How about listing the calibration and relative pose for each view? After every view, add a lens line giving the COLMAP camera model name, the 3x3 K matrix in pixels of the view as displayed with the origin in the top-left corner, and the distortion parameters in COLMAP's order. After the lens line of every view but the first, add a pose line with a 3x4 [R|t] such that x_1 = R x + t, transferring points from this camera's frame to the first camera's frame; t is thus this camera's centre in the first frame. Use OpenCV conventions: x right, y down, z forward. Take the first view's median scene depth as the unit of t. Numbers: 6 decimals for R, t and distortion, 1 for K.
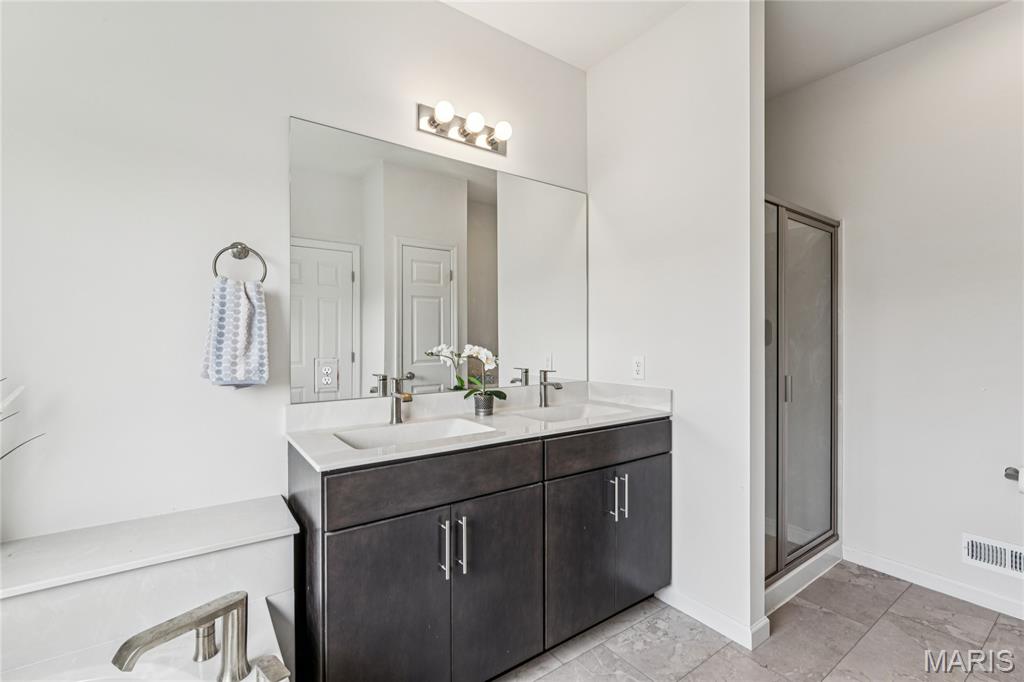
lens RADIAL K [[450.0, 0, 508.1], [0, 450.0, 339.7], [0, 0, 1]] dist [-0.000634, 0.000026]
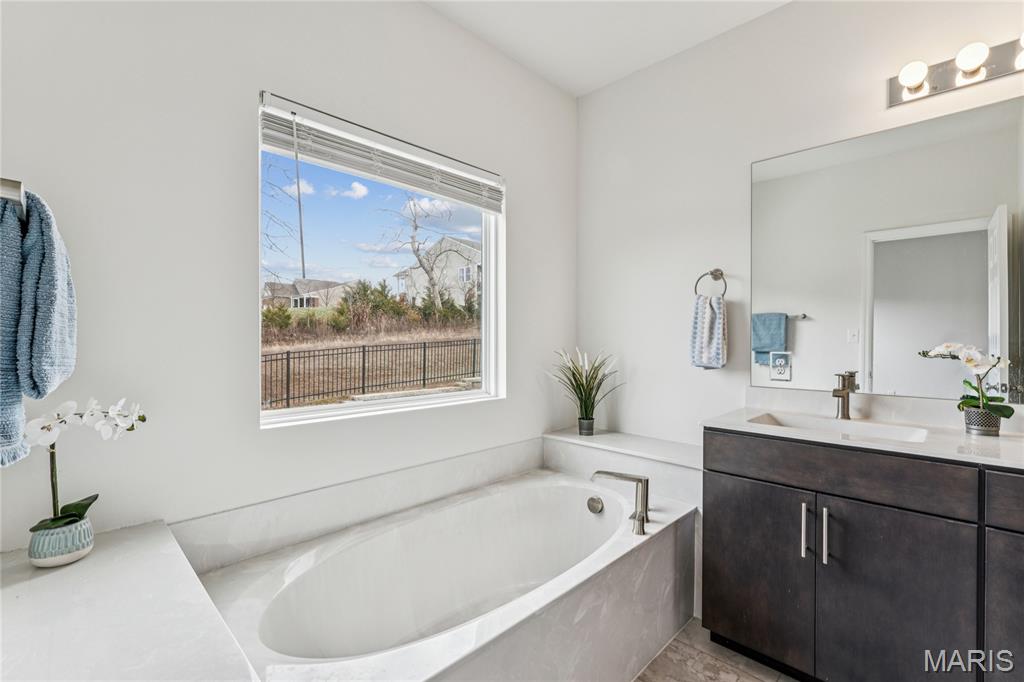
lens RADIAL K [[450.0, 0, 508.1], [0, 450.0, 339.7], [0, 0, 1]] dist [-0.000634, 0.000026]
pose [[0.166258, 0.003790, -0.986075, 0.747083], [-0.001713, 0.999992, 0.003555, 0.006649], [0.986081, 0.001098, 0.166263, 0.108775]]
